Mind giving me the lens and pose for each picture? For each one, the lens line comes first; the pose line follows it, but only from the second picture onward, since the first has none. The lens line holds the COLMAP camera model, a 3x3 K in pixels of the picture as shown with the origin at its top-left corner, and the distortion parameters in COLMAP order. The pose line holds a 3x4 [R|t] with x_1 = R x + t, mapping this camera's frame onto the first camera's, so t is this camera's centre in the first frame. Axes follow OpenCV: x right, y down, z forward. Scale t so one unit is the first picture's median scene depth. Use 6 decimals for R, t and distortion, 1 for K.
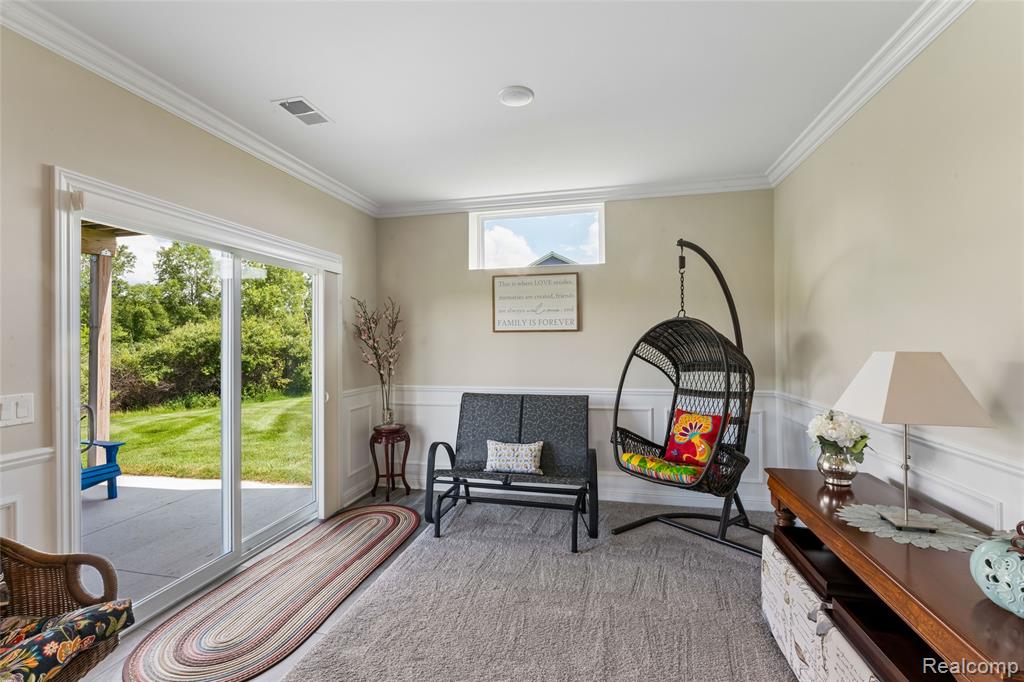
lens RADIAL K [[434.8, 0, 512.7], [0, 434.8, 340.9], [0, 0, 1]] dist [0.001406, -0.000111]
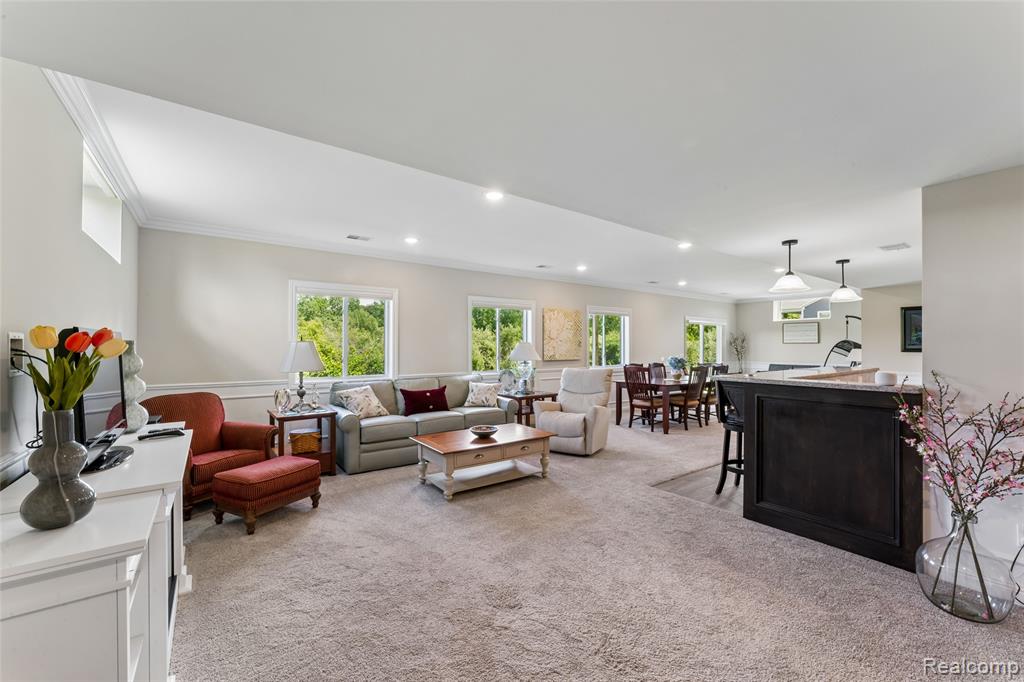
lens RADIAL K [[411.1, 0, 516.4], [0, 411.1, 345.9], [0, 0, 1]] dist [-0.003004, 0.000642]
pose [[0.749603, 0.008342, -0.661836, 0.438225], [-0.005027, 0.999963, 0.006911, -0.013215], [0.661869, -0.001853, 0.749617, -2.219112]]
